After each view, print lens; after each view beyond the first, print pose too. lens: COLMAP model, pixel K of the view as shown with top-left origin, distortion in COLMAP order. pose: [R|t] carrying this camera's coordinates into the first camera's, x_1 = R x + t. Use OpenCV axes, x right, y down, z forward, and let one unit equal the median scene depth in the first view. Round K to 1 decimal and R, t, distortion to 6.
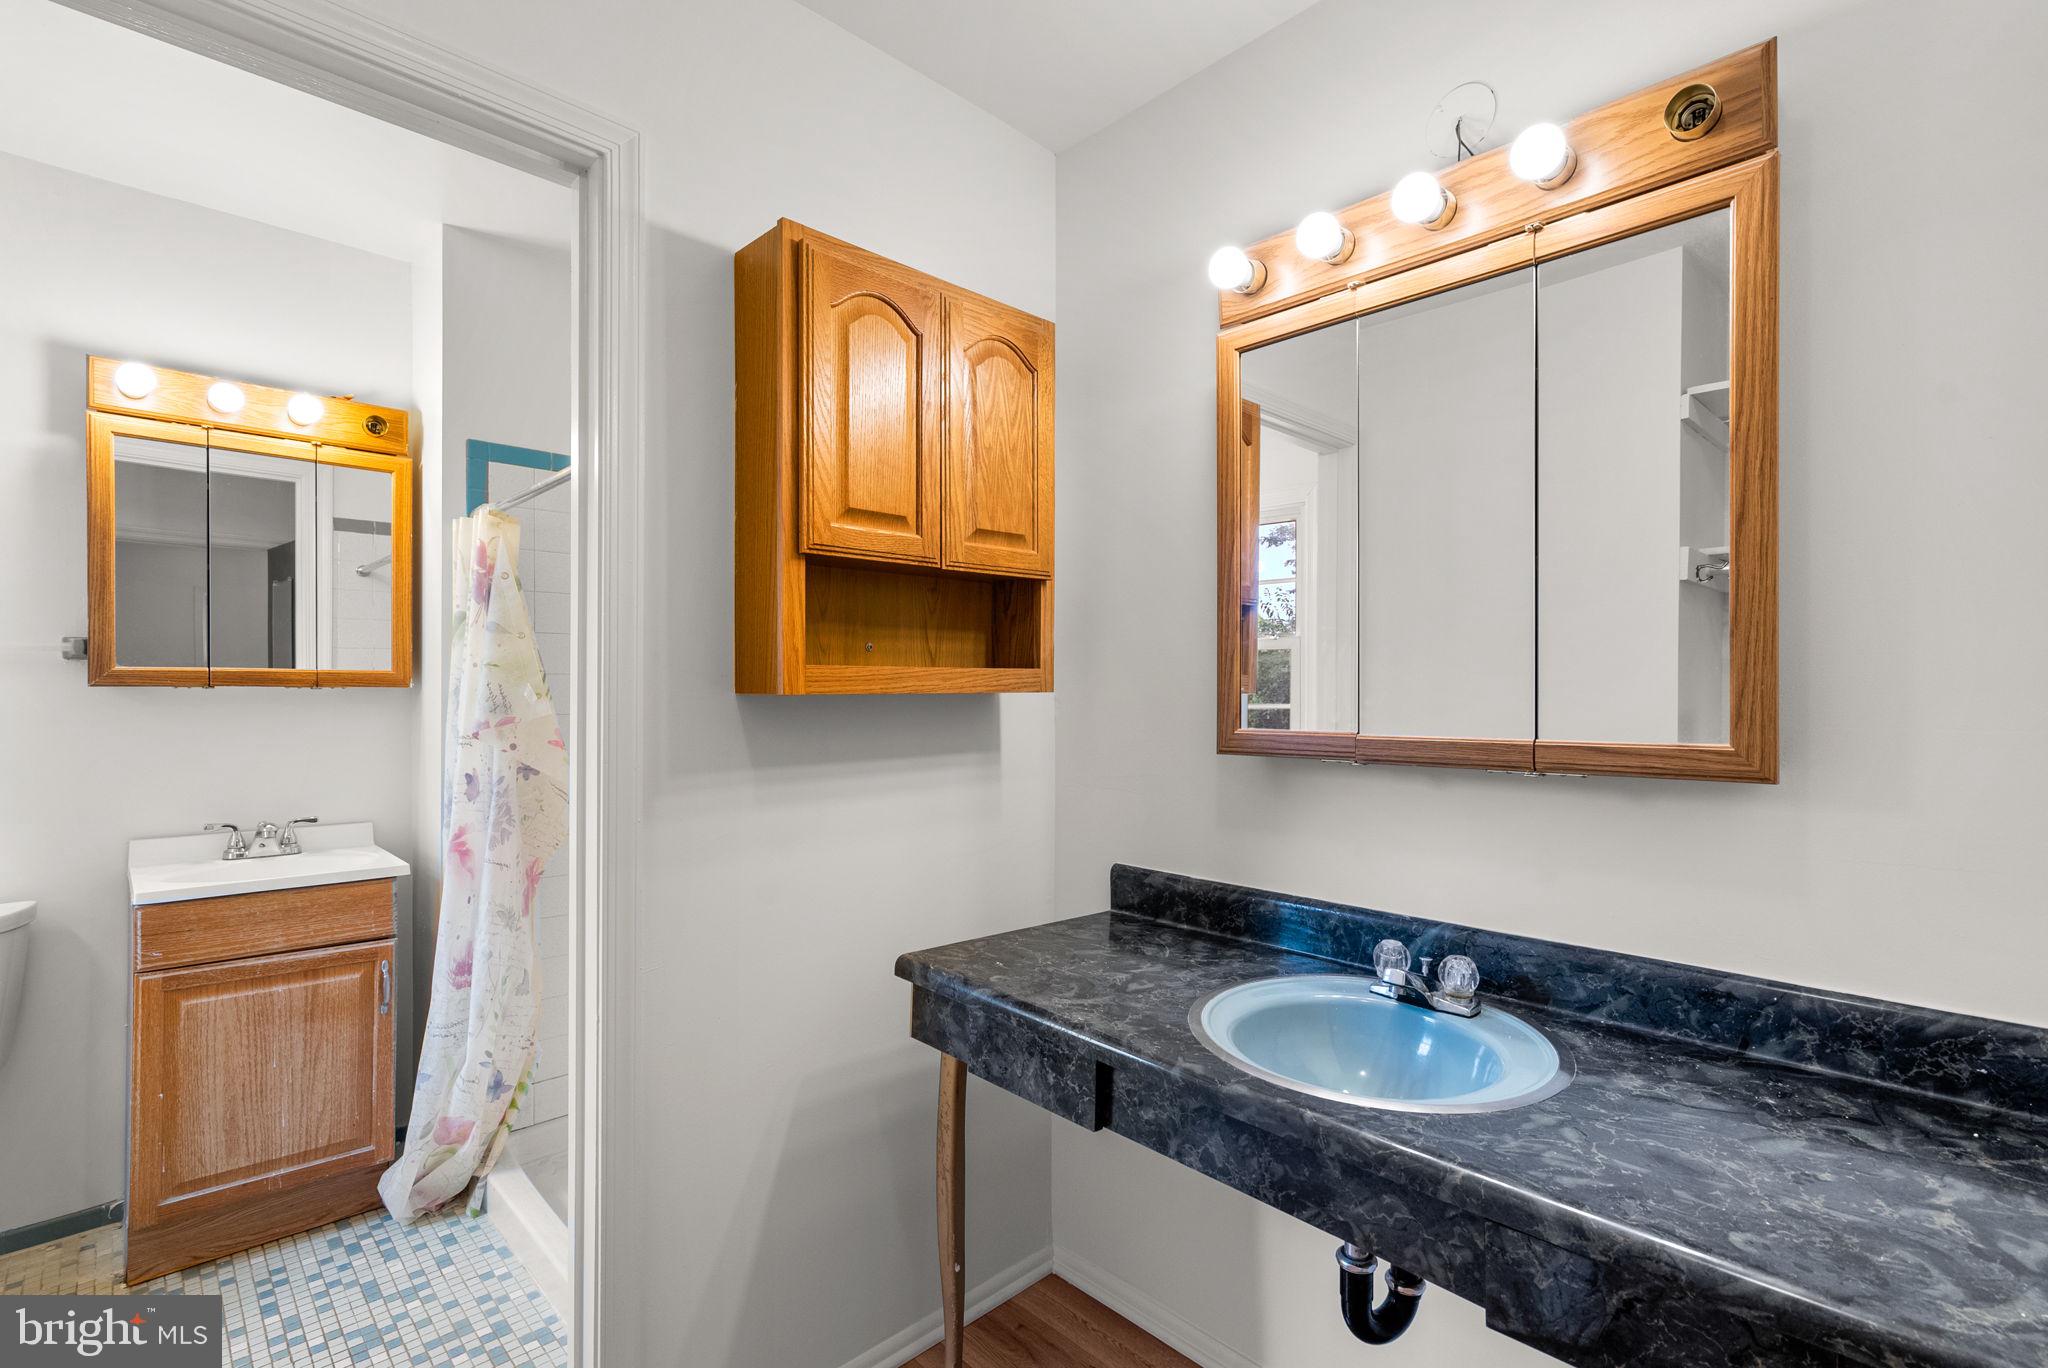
lens RADIAL K [[941.0, 0, 1018.9], [0, 941.0, 693.2], [0, 0, 1]] dist [0.002386, 0.000451]
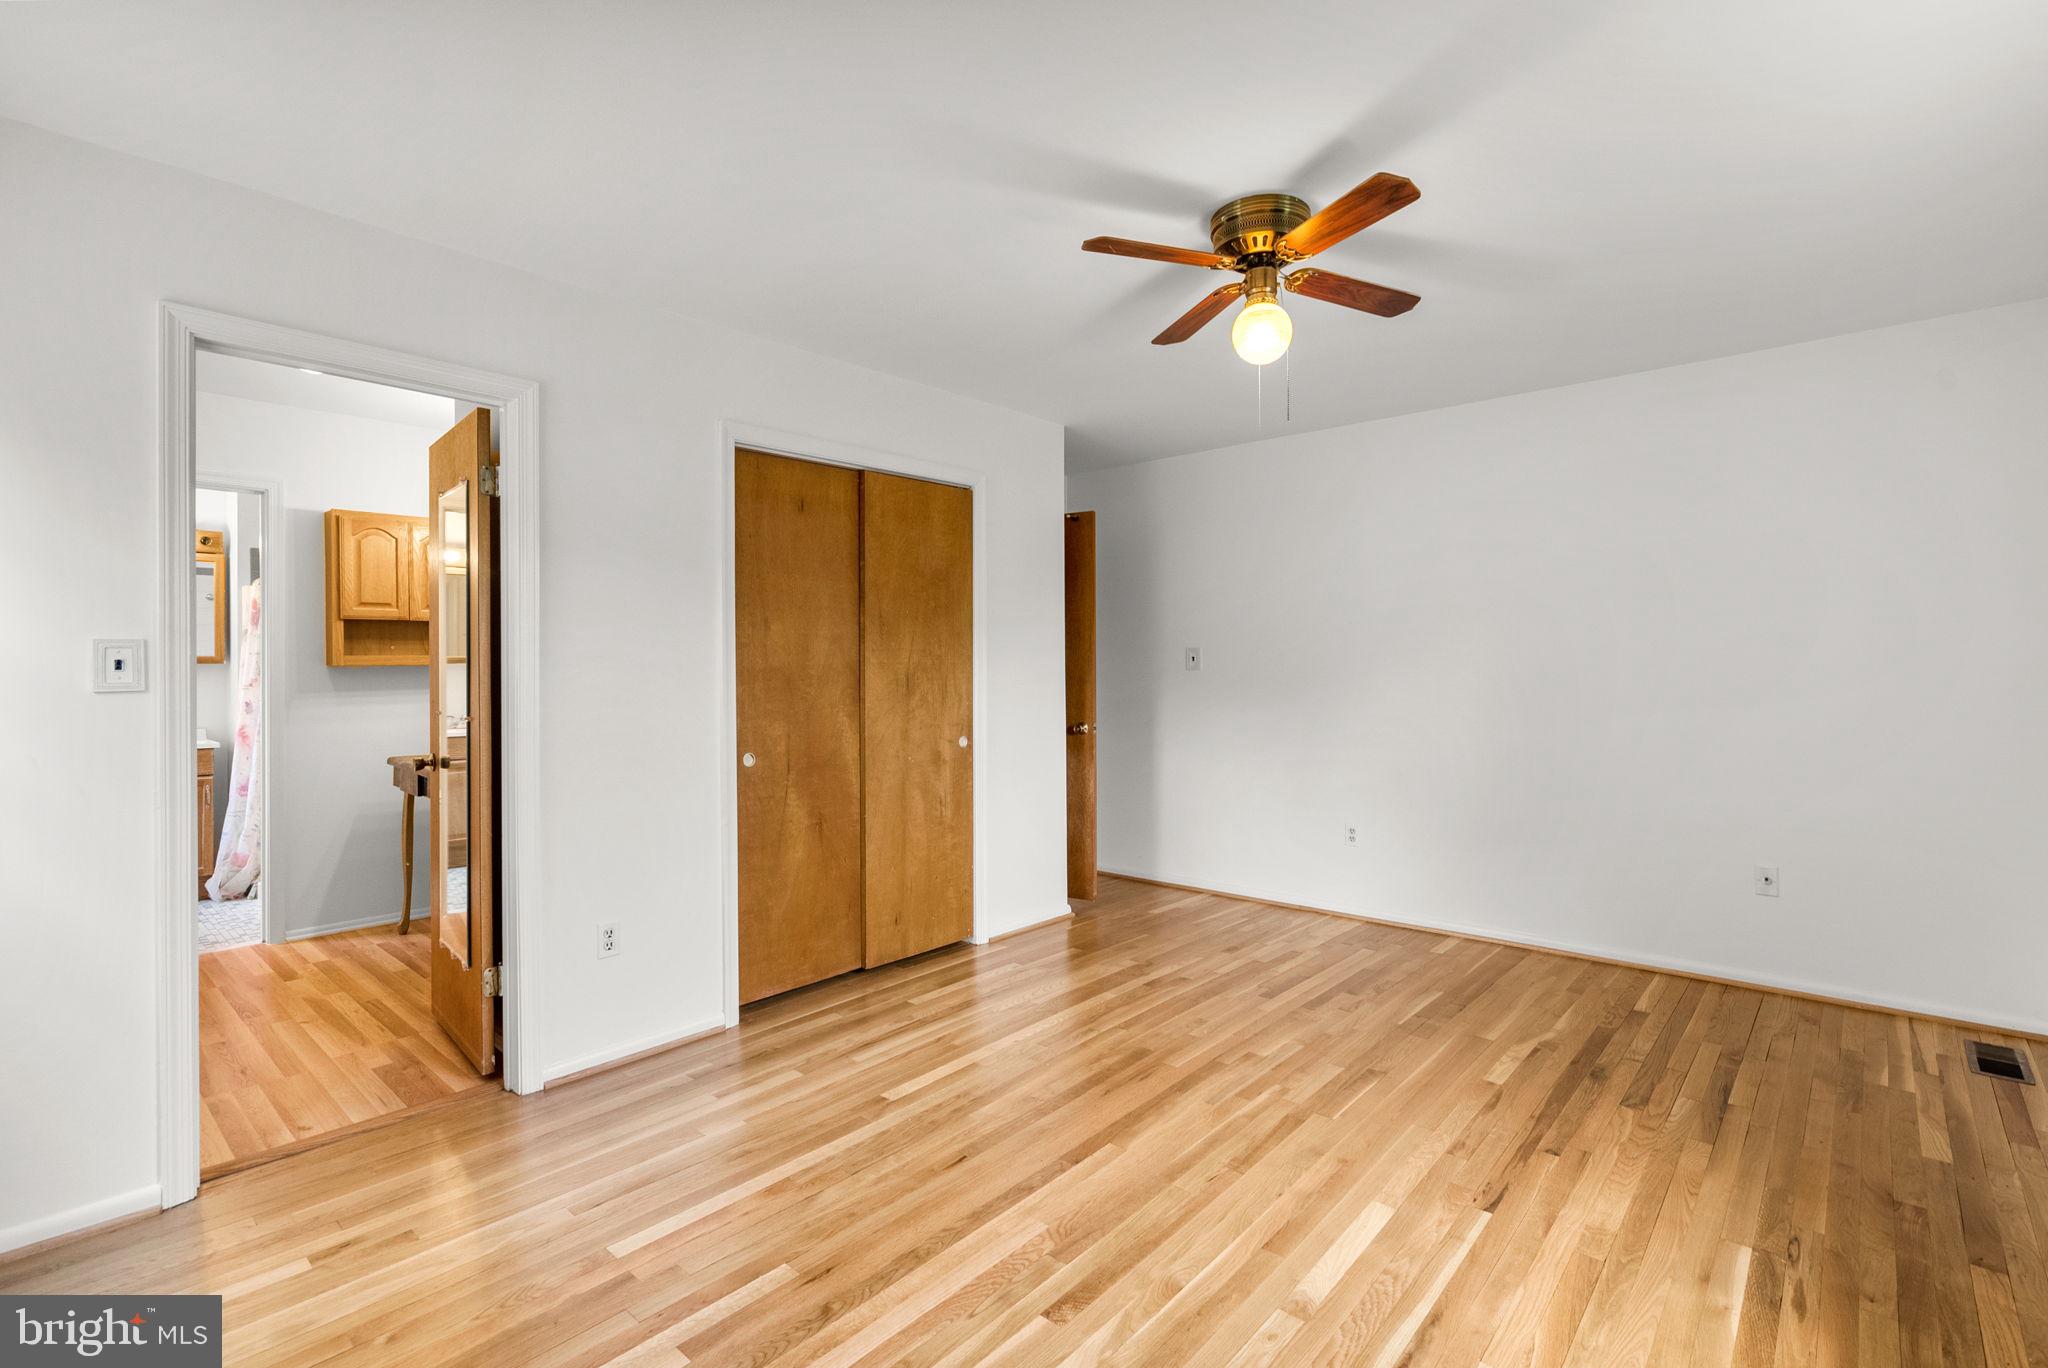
lens RADIAL K [[941.0, 0, 1028.9], [0, 941.0, 669.1], [0, 0, 1]] dist [0.002386, 0.000451]
pose [[0.996994, -0.002539, 0.077438, 1.137642], [0.002665, 0.999995, -0.001532, 0.016023], [-0.077434, 0.001734, 0.996996, -1.432254]]
